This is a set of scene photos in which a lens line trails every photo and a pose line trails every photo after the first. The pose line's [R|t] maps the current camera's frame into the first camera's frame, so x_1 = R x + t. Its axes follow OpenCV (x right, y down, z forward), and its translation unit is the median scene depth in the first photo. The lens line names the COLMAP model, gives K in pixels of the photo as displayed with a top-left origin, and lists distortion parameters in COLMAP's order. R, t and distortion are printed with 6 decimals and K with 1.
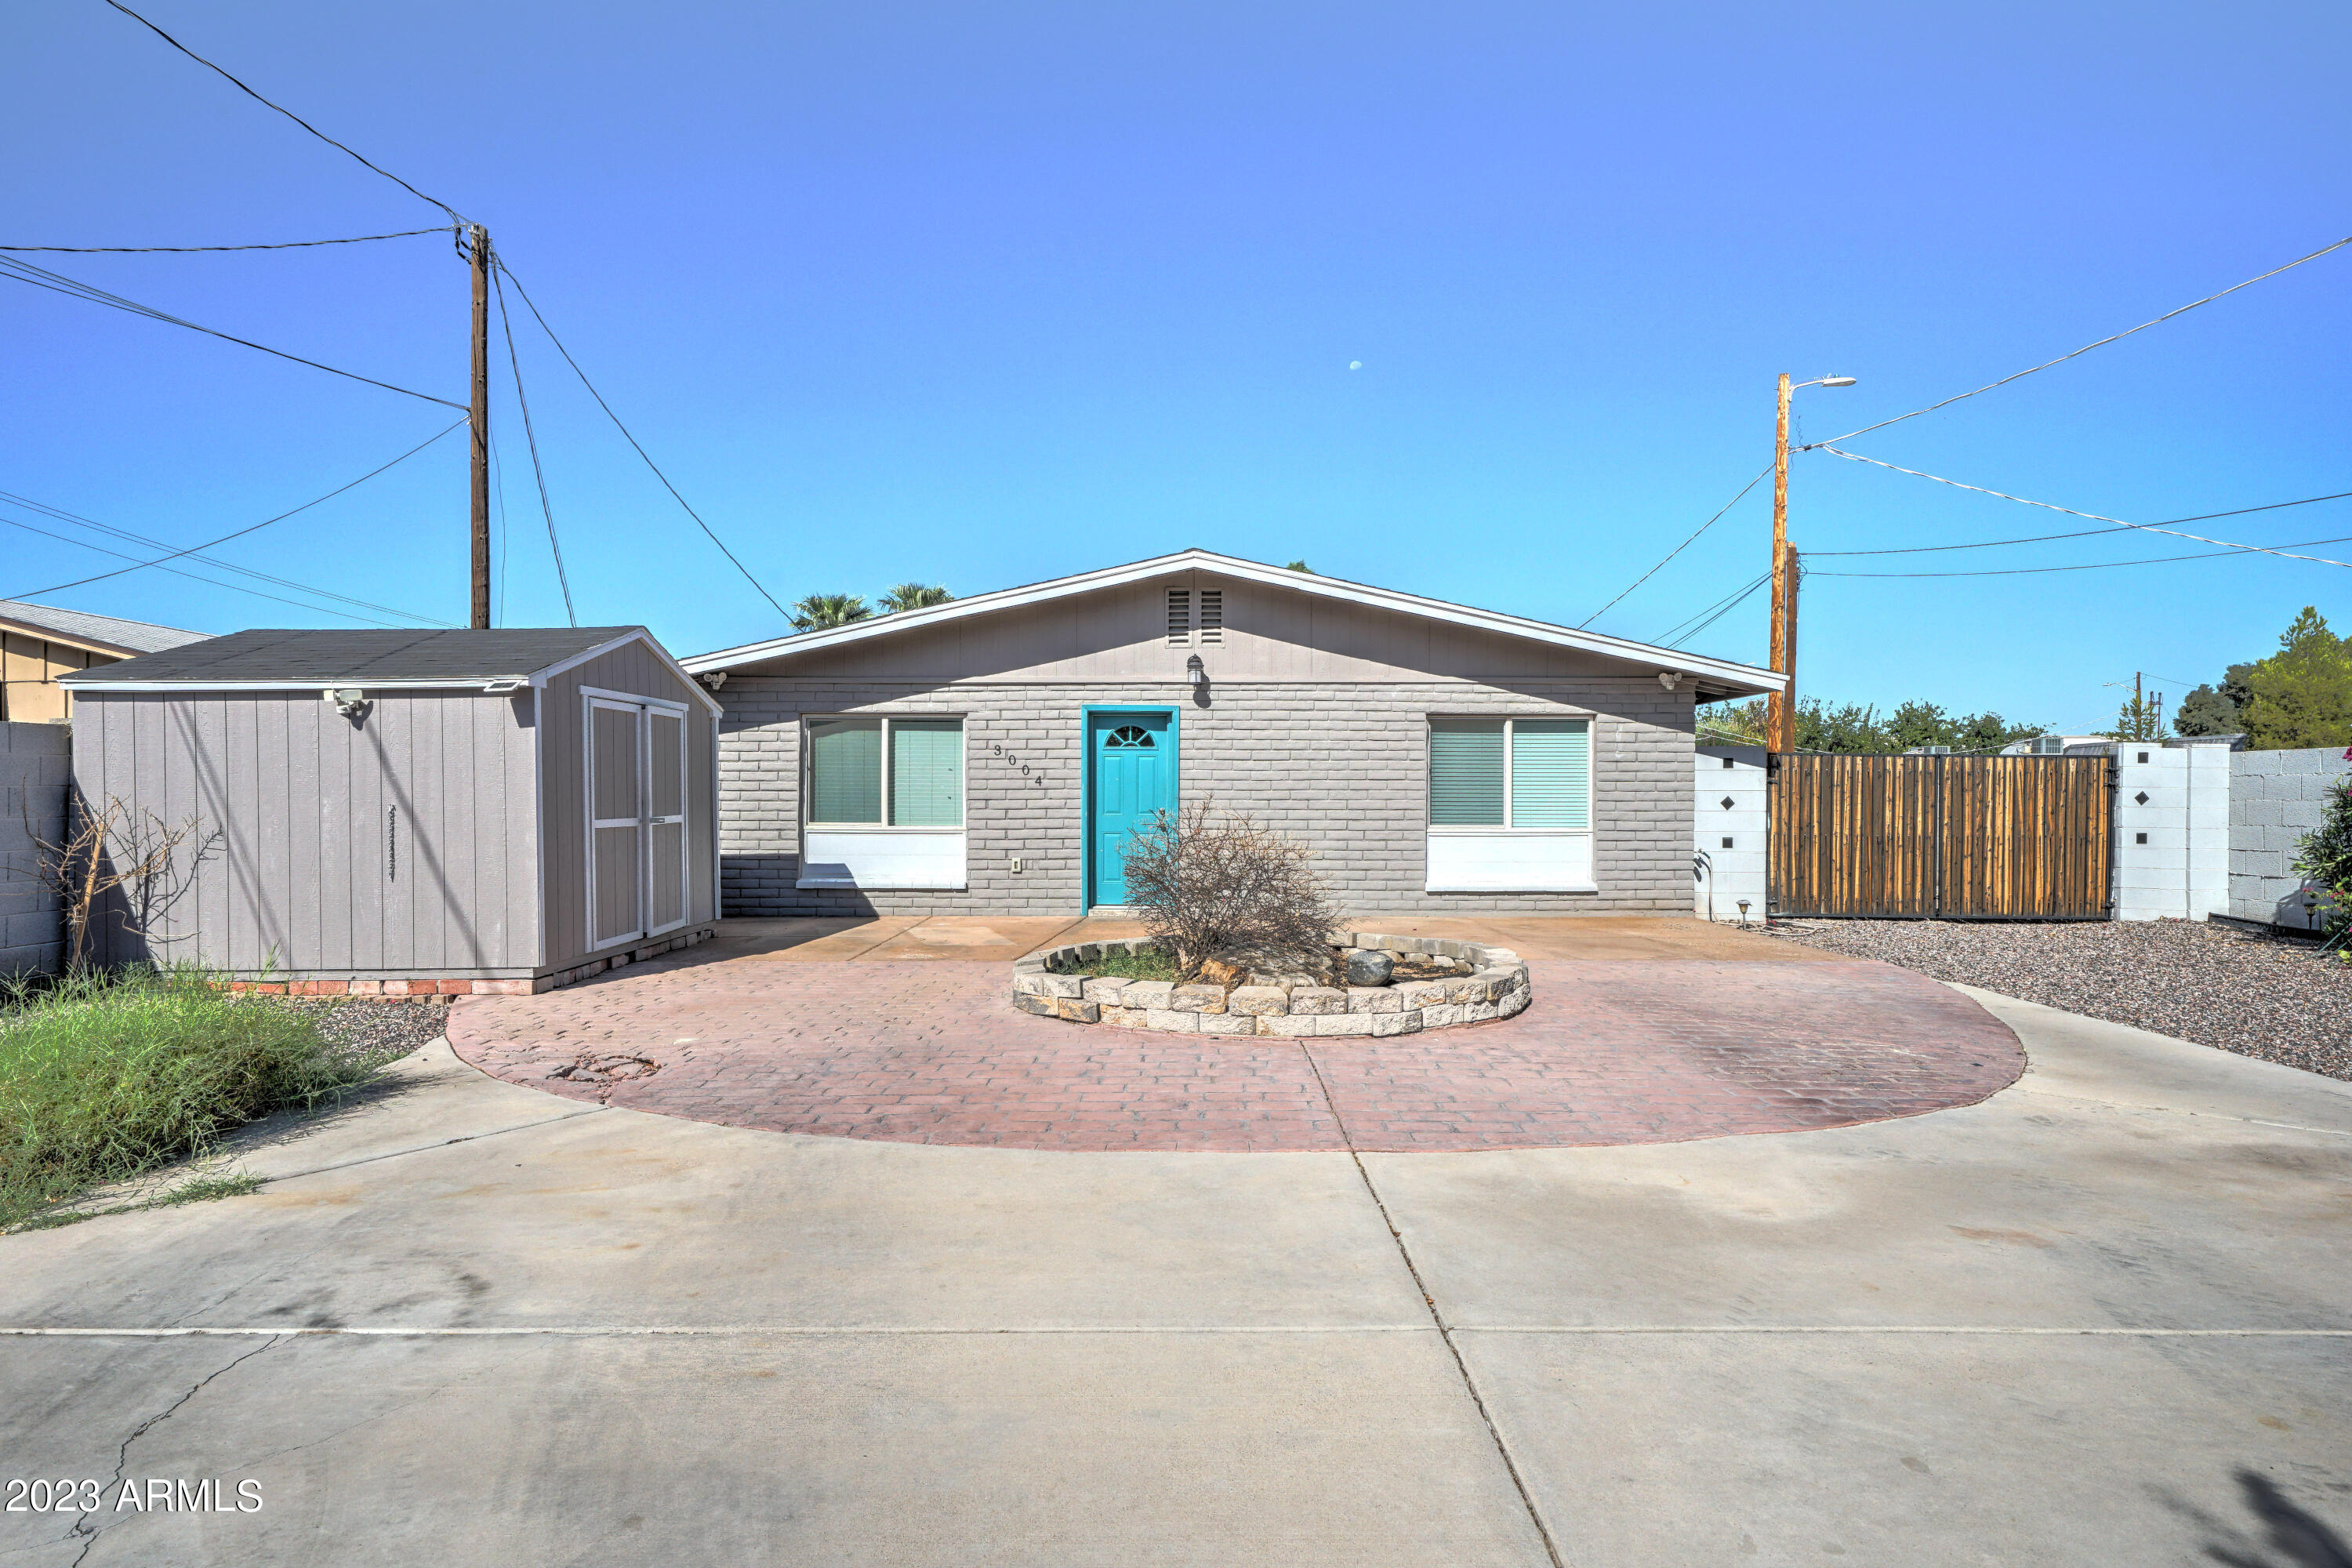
lens RADIAL K [[1181.7, 0, 1183.1], [0, 1181.7, 796.9], [0, 0, 1]] dist [0.000532, -0.000643]
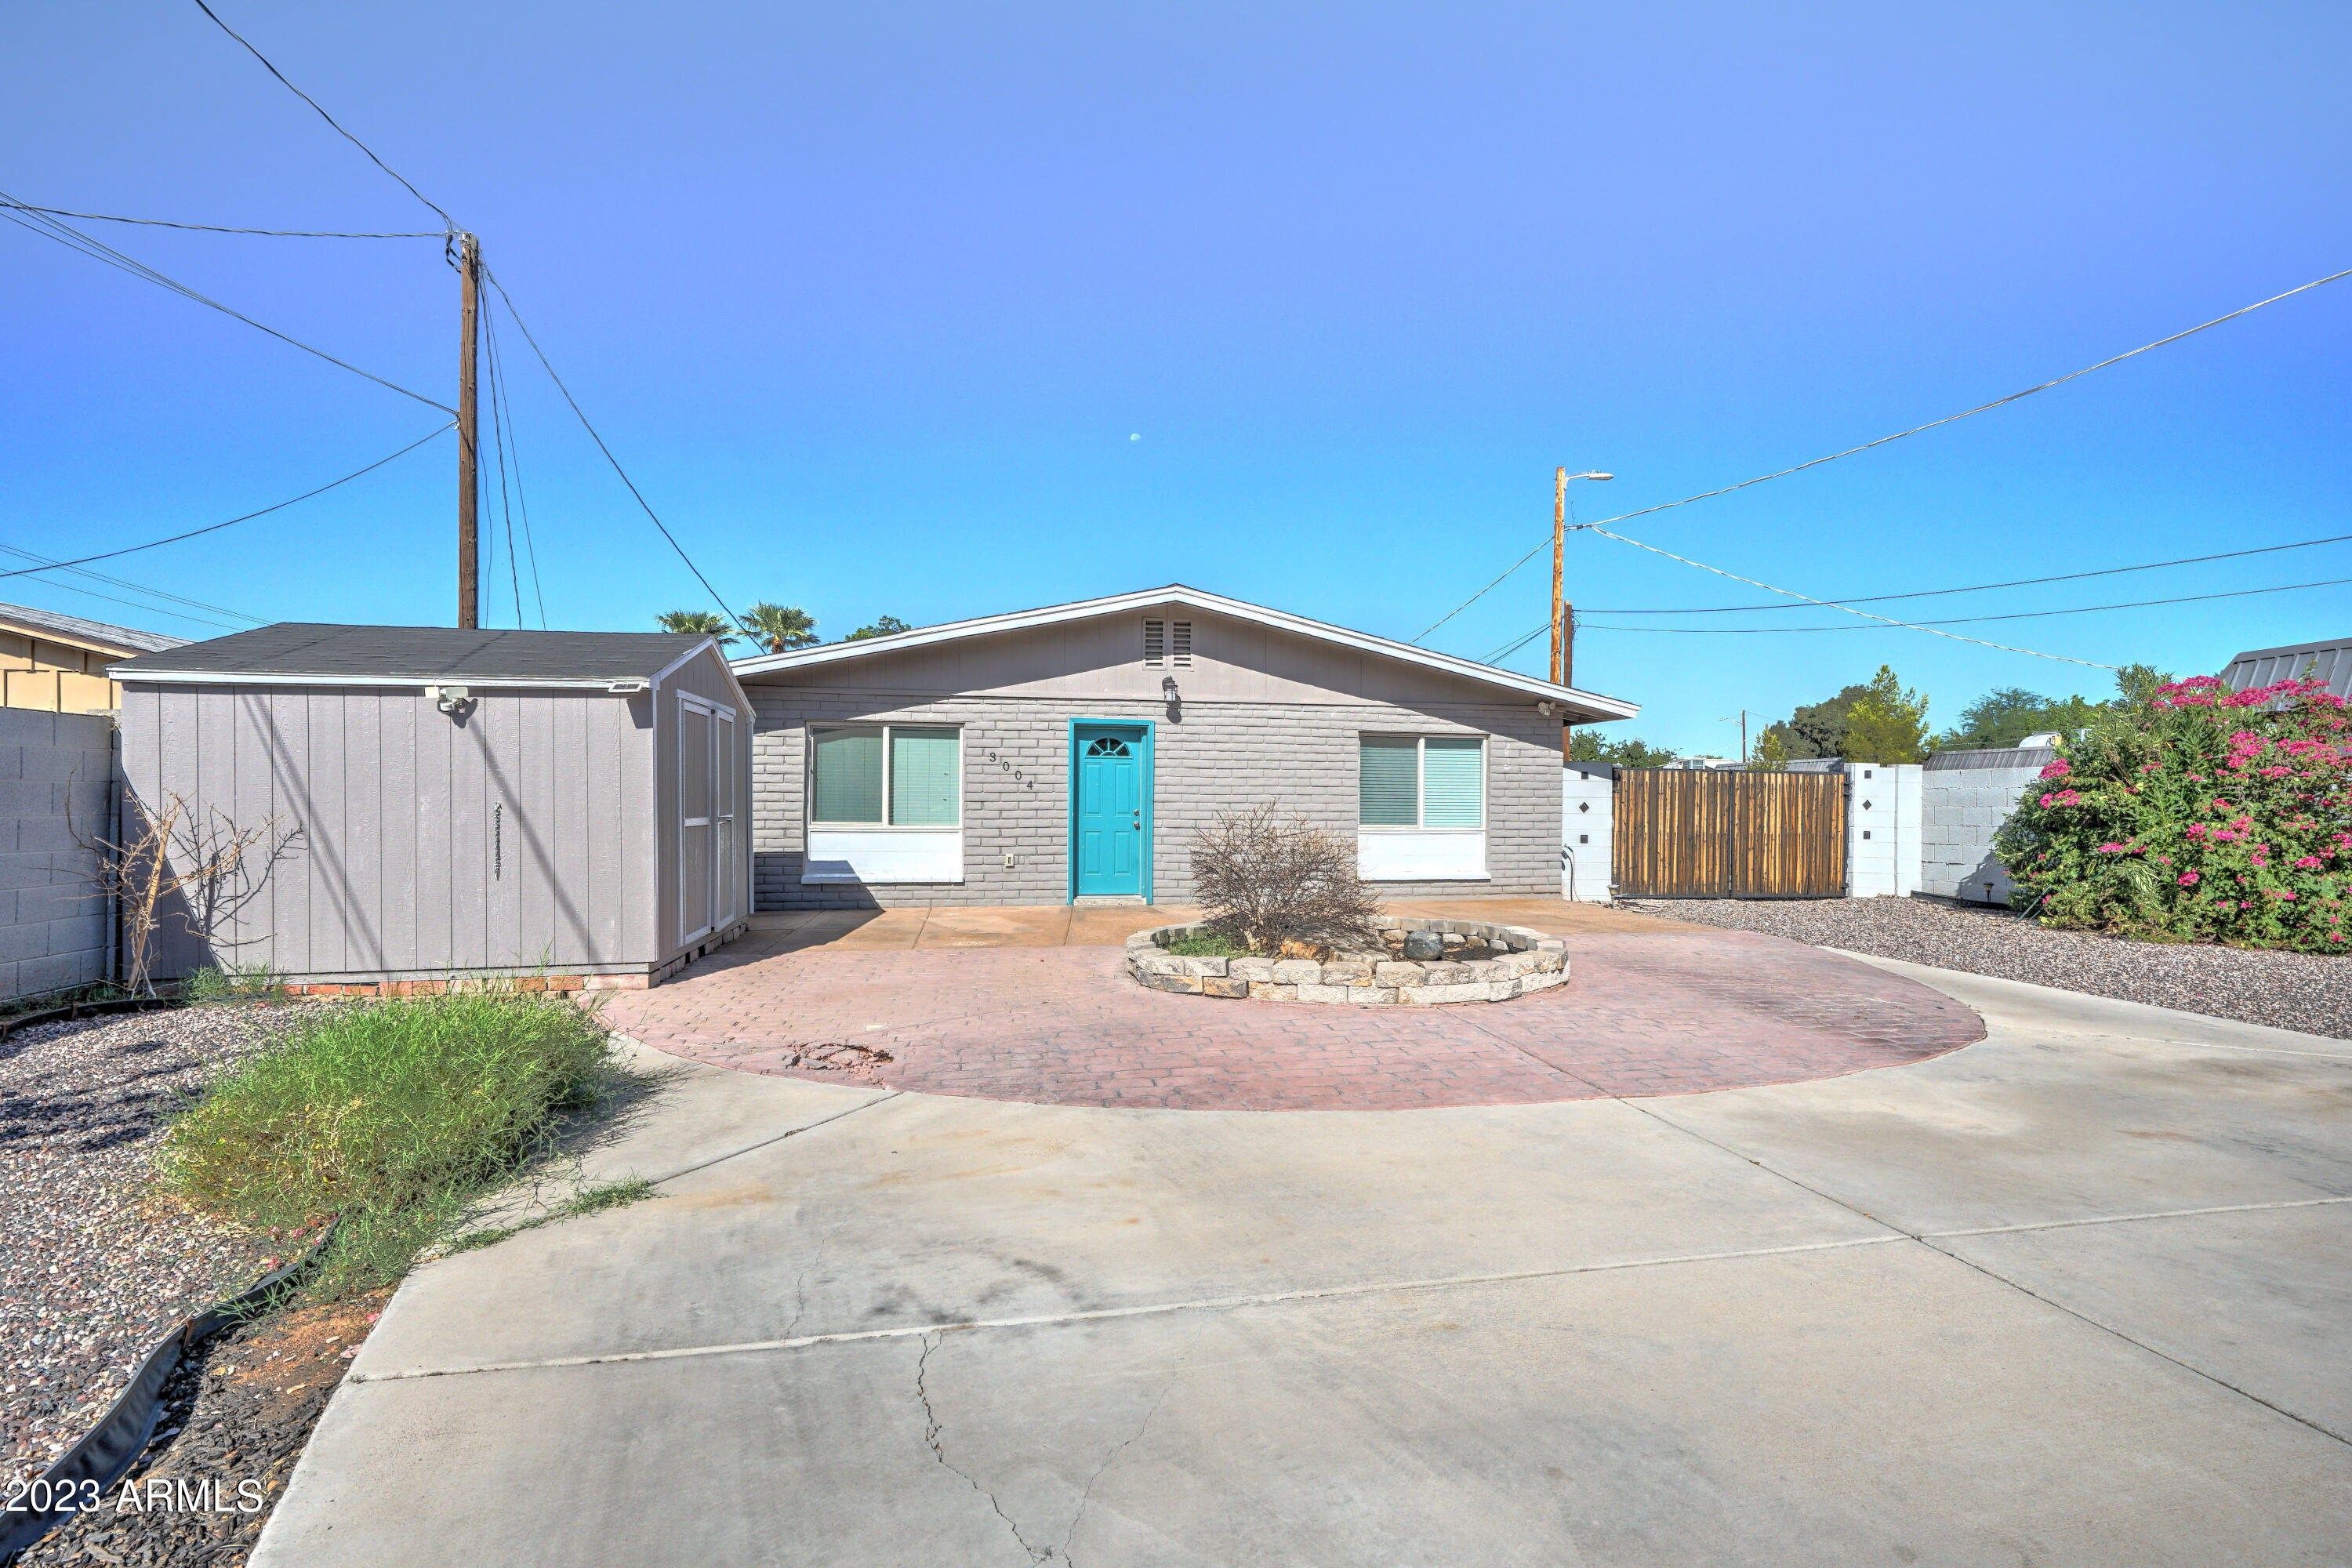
lens RADIAL K [[1014.4, 0, 1179.6], [0, 1014.4, 798.4], [0, 0, 1]] dist [-0.000016, -0.000842]
pose [[0.981586, 0.005388, 0.190943, -0.265292], [-0.004813, 0.999982, -0.003473, 0.002667], [-0.190958, 0.002490, 0.981595, 0.045120]]
